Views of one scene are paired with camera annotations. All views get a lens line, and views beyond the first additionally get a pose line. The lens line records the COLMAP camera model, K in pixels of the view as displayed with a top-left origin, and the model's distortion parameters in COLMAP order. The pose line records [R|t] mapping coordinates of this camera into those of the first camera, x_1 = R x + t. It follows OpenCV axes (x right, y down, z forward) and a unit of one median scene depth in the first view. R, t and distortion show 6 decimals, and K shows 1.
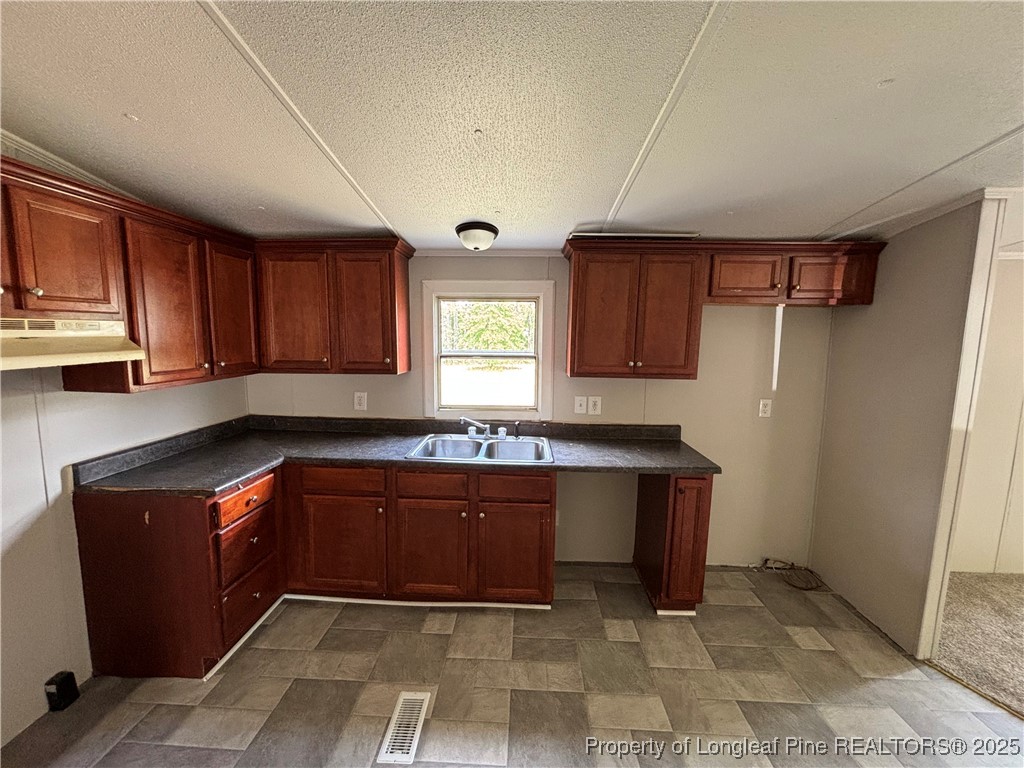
lens RADIAL K [[413.3, 0, 513.6], [0, 413.3, 383.4], [0, 0, 1]] dist [0.006544, -0.001756]
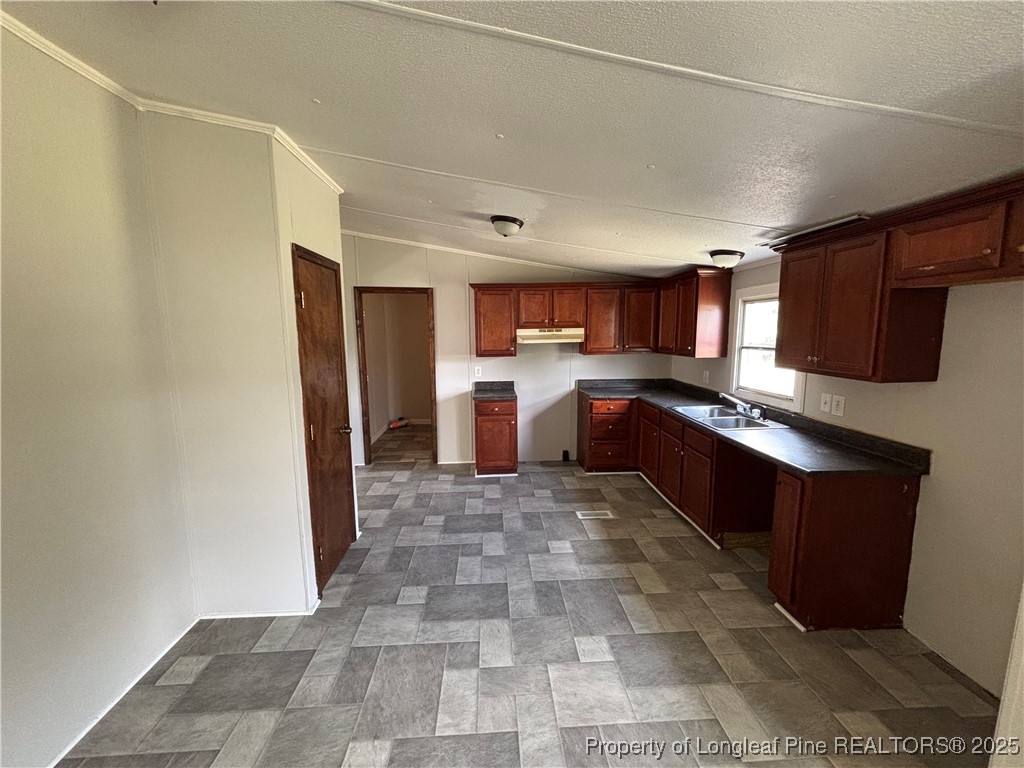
lens RADIAL K [[413.3, 0, 512.3], [0, 413.3, 385.3], [0, 0, 1]] dist [0.006544, -0.001756]
pose [[0.096376, 0.120925, -0.987972, 1.298158], [-0.102799, 0.988494, 0.110961, -0.024001], [0.990022, 0.090868, 0.107699, 0.215332]]
